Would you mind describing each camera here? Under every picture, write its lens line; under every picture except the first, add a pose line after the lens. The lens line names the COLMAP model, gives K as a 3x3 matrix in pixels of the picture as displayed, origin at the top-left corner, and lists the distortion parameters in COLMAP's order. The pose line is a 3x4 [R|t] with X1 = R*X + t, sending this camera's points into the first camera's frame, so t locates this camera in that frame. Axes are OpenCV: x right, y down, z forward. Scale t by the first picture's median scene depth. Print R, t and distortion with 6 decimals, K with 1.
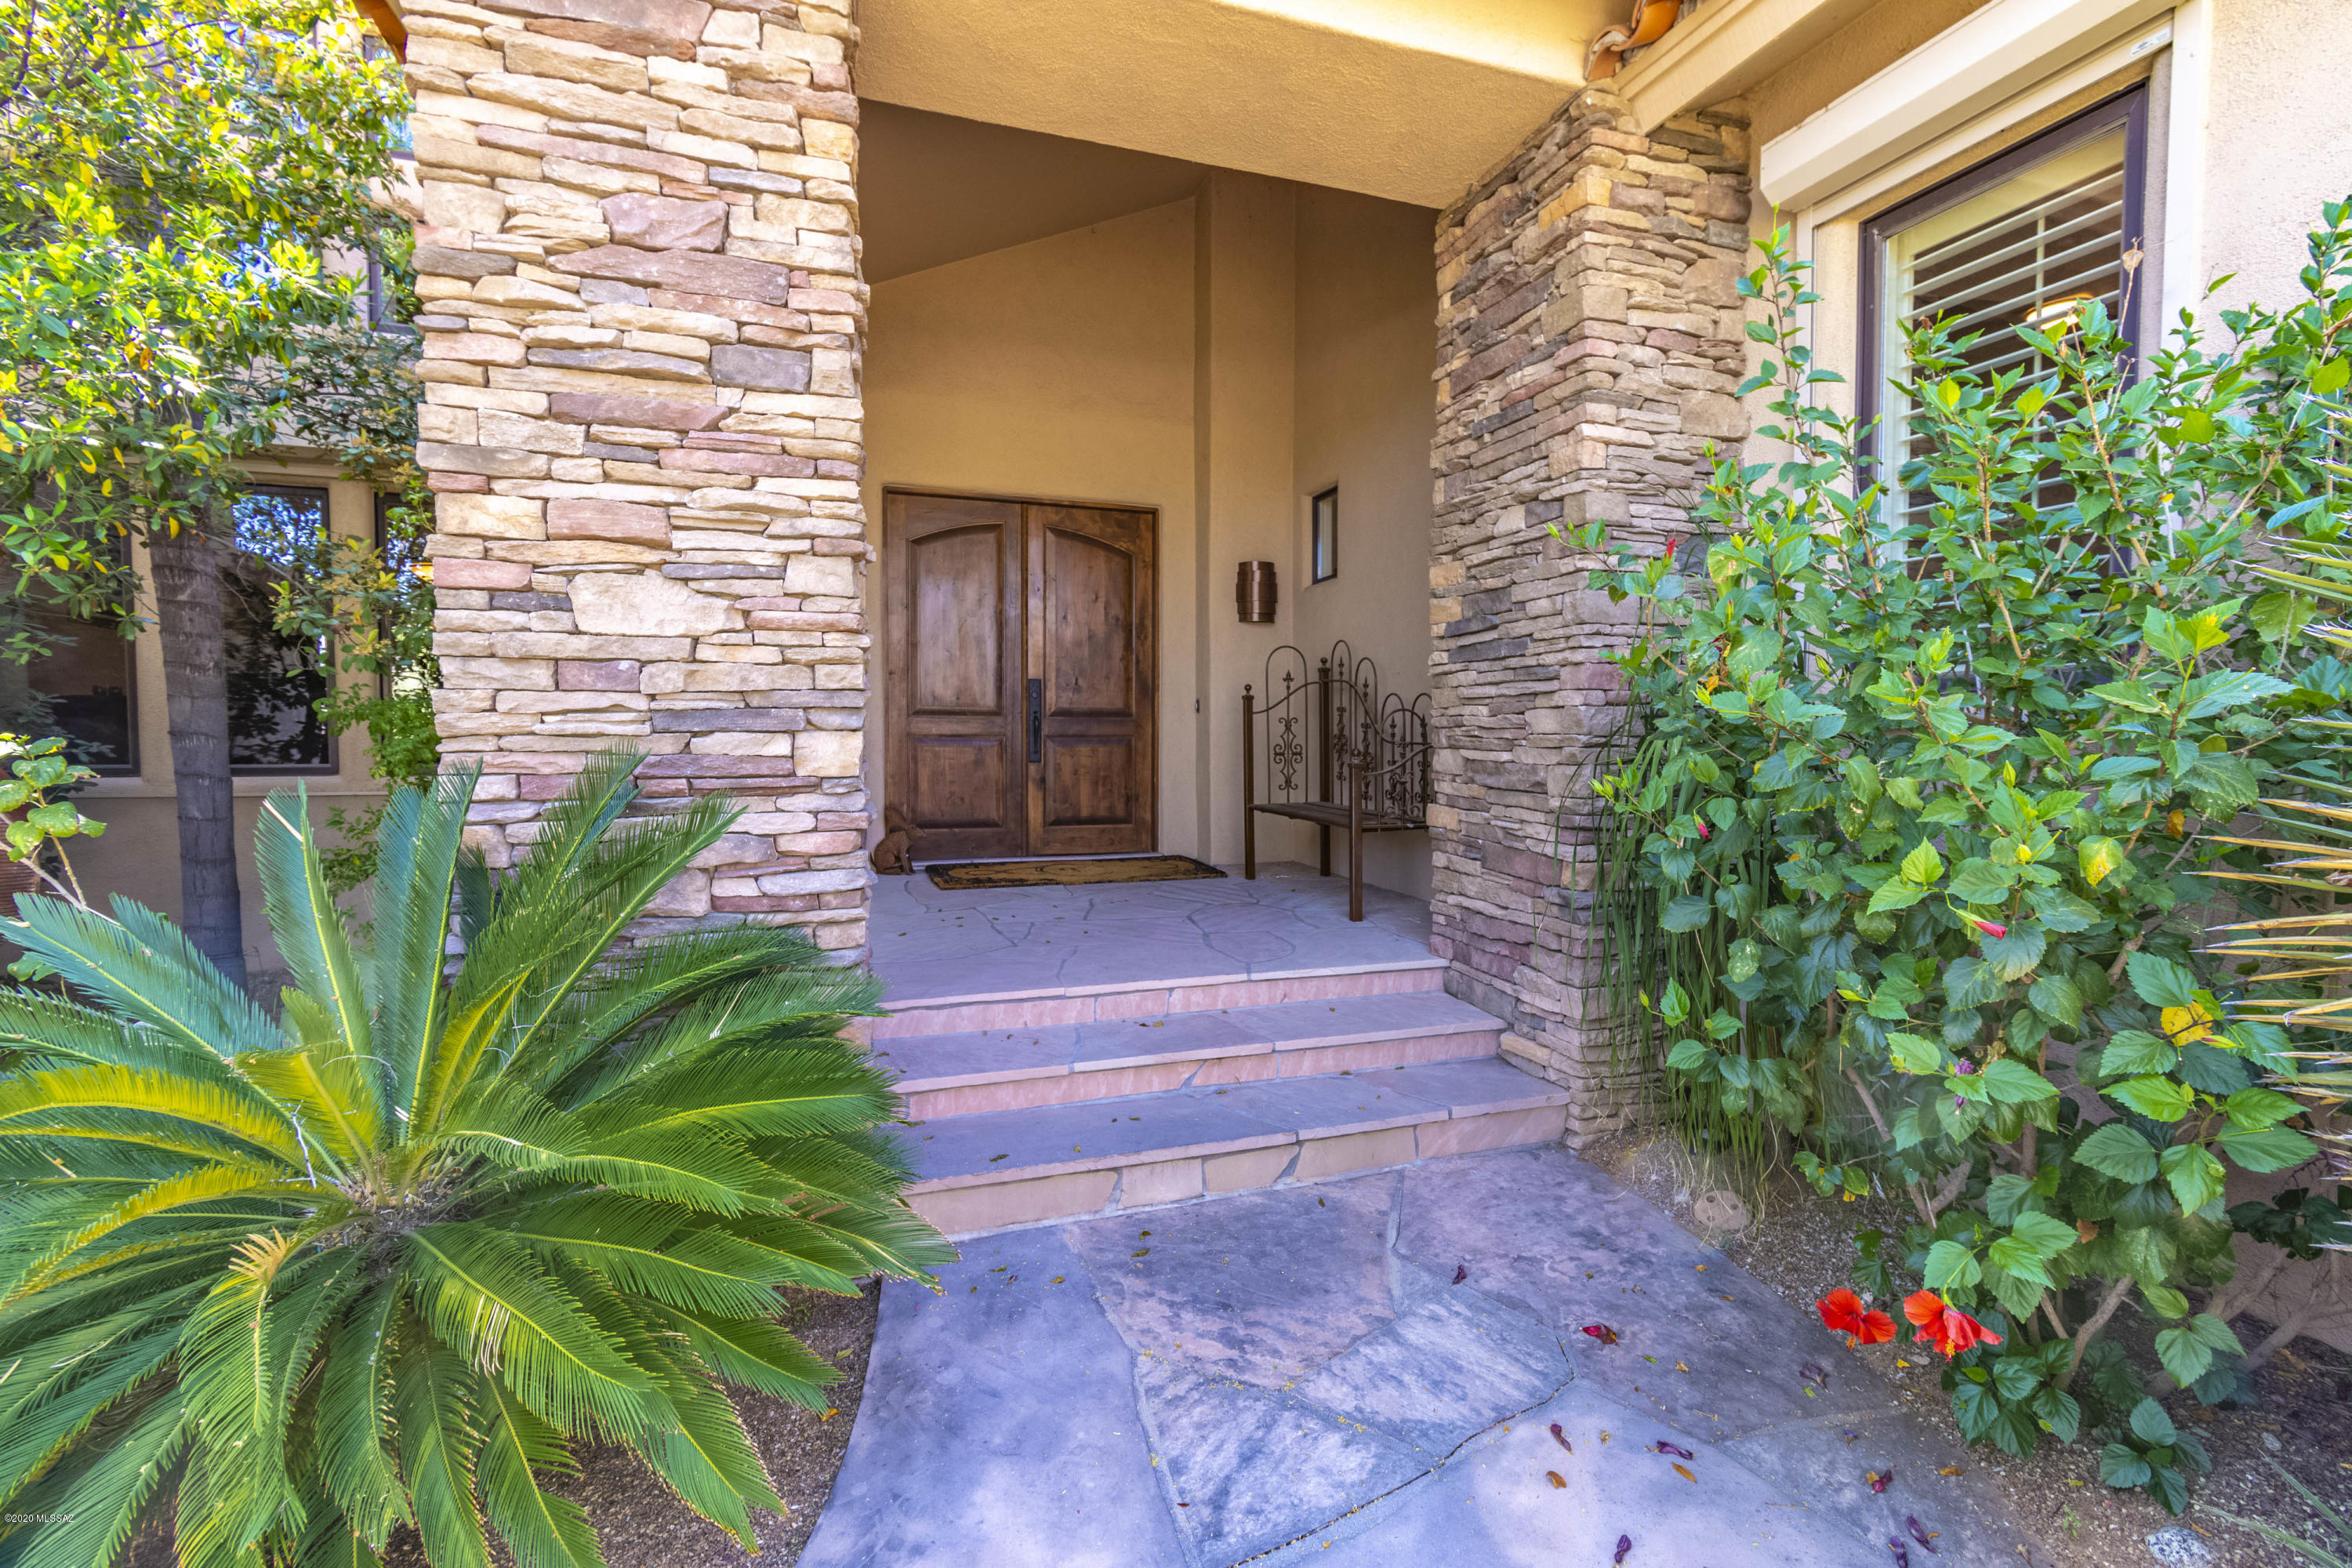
lens RADIAL K [[1054.4, 0, 1191.0], [0, 1054.4, 793.1], [0, 0, 1]] dist [-0.001486, -0.001311]
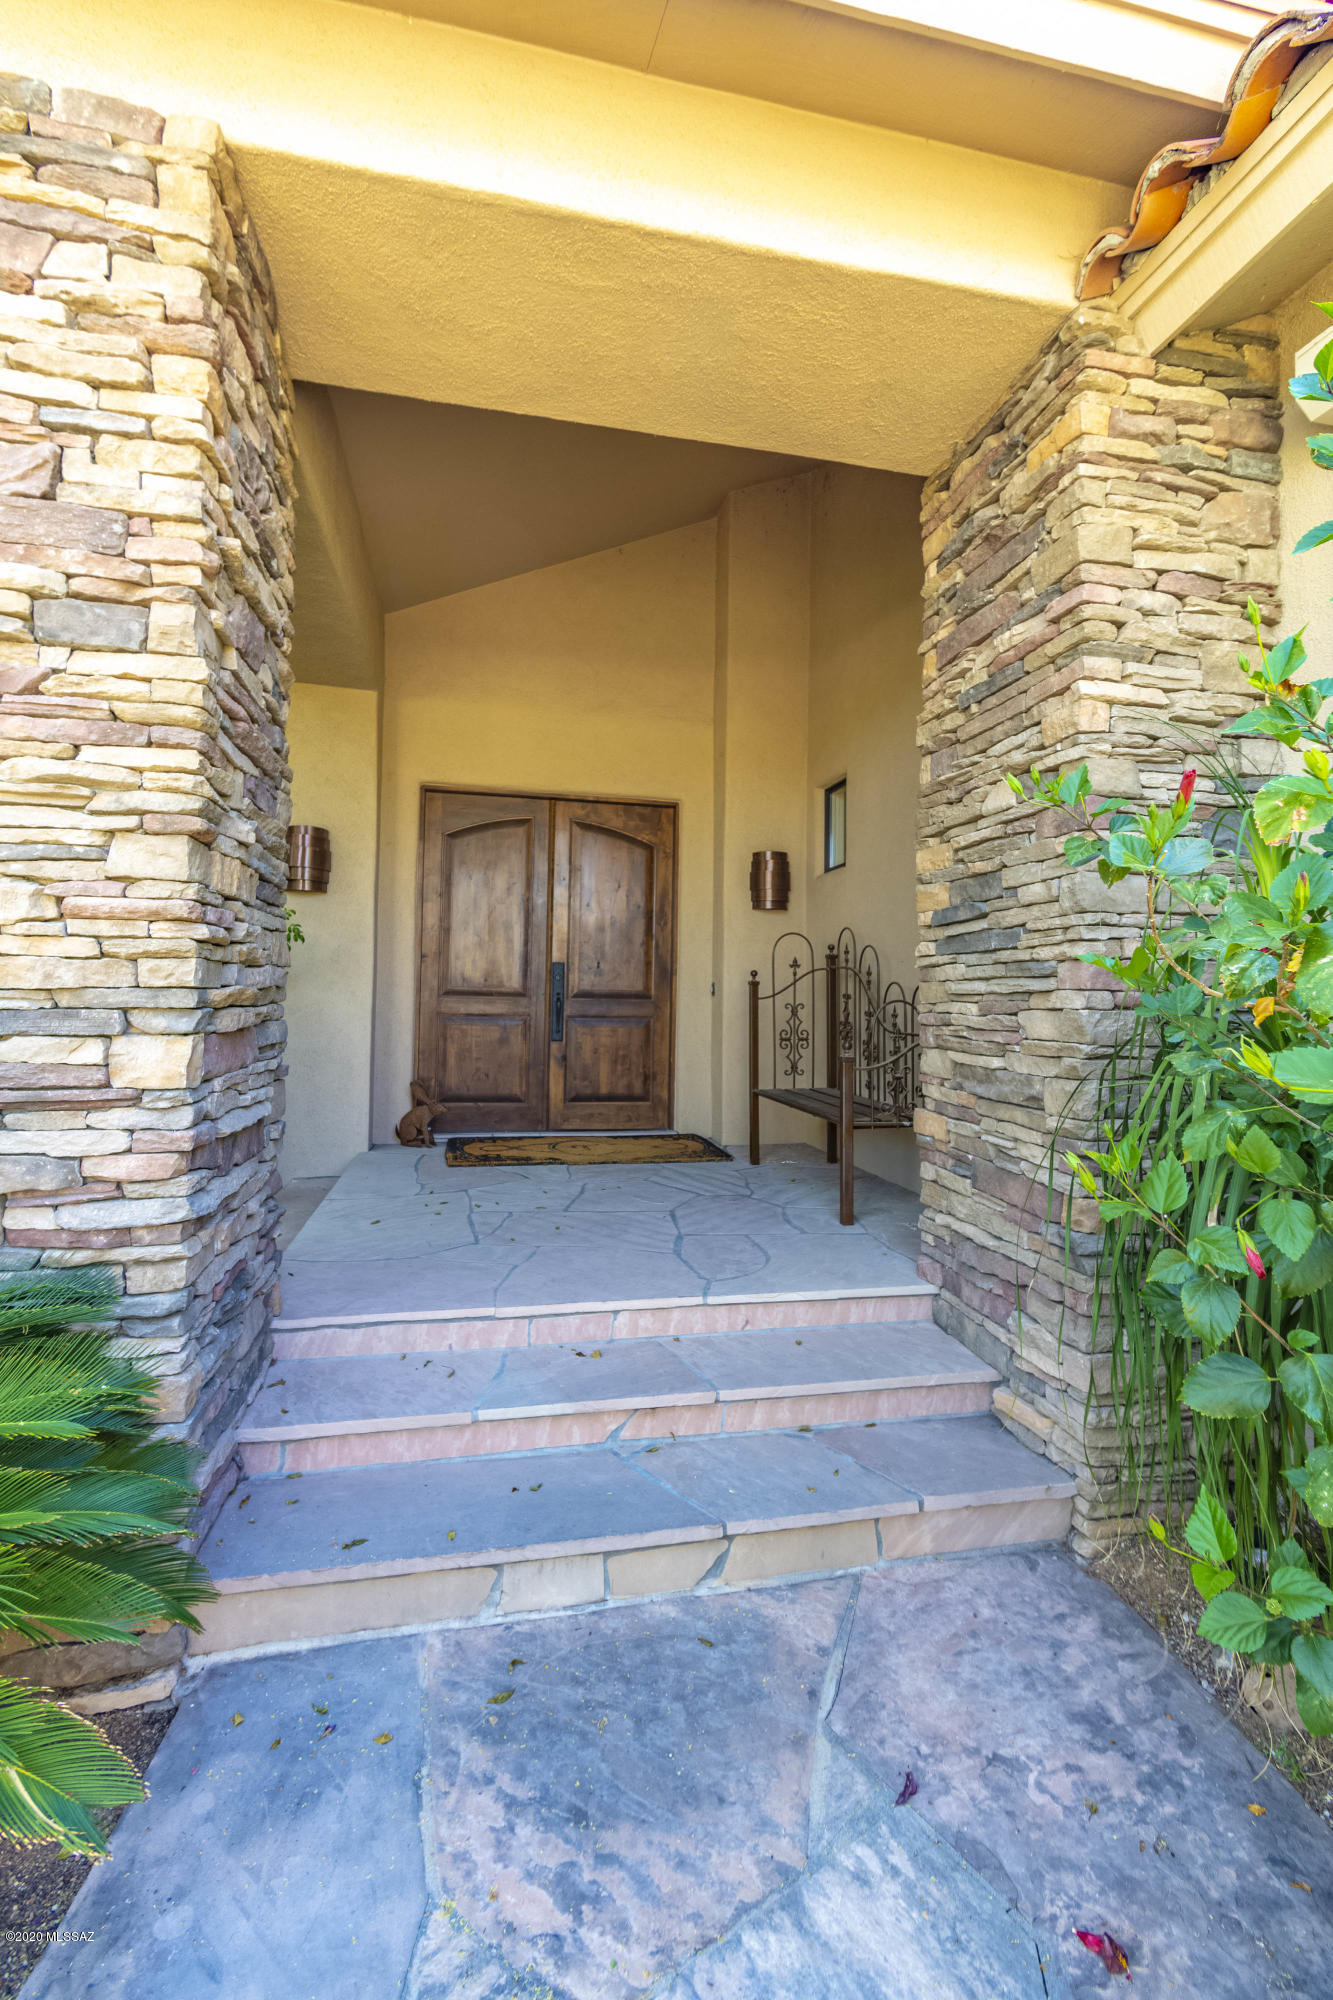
lens RADIAL K [[896.6, 0, 656.2], [0, 896.6, 988.8], [0, 0, 1]] dist [-0.001486, -0.001311]
pose [[0.992834, 0.011823, -0.118918, 0.118696], [-0.020339, 0.997293, -0.070659, -0.042258], [0.117761, 0.072571, 0.990387, 0.255343]]
